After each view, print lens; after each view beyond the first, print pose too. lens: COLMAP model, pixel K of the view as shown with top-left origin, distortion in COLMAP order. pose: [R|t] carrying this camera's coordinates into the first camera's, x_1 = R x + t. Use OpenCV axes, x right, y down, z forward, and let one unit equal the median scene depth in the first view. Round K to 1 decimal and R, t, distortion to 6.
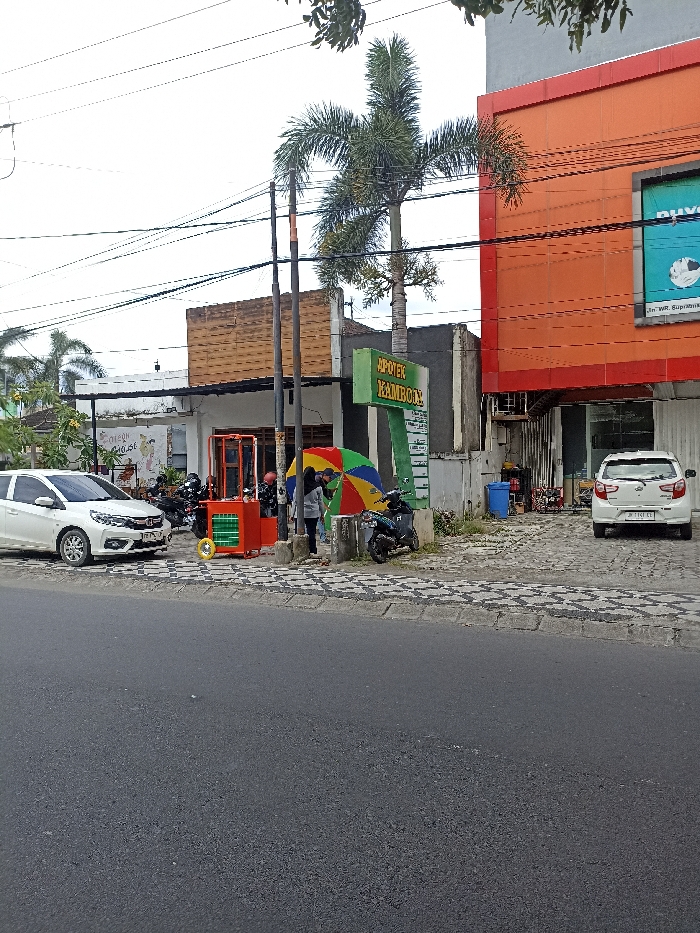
lens RADIAL K [[655.1, 0, 350.0], [0, 655.1, 460.7], [0, 0, 1]] dist [0.006286, 0.002875]
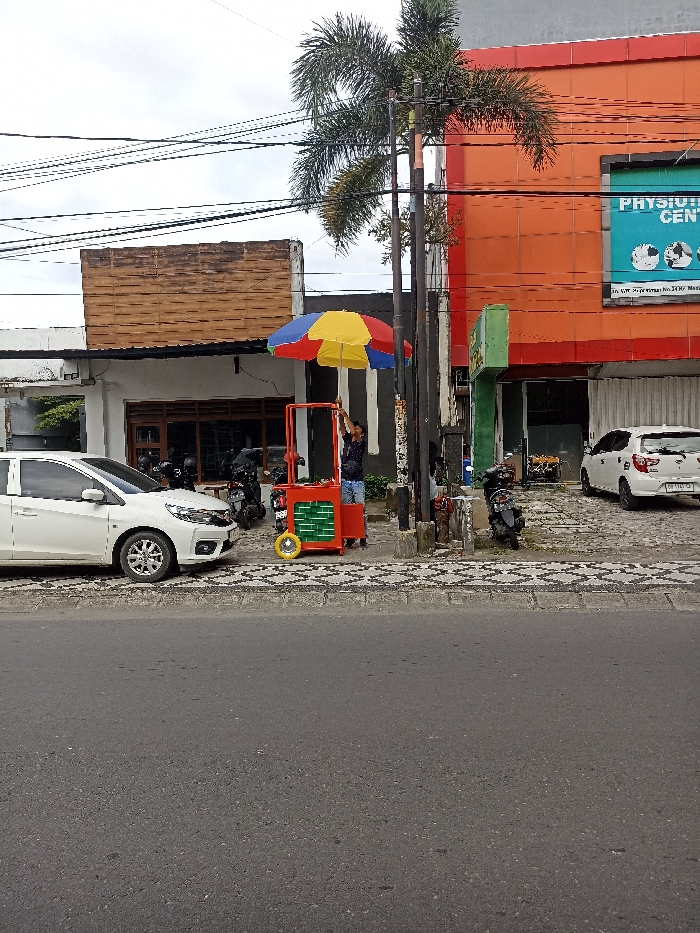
lens RADIAL K [[664.7, 0, 350.0], [0, 664.7, 466.5], [0, 0, 1]] dist [0.002416, -0.006151]
pose [[0.931318, -0.022291, 0.363525, -0.438951], [0.009443, 0.999268, 0.037083, 0.007428], [-0.364086, -0.031103, 0.930846, 0.219159]]
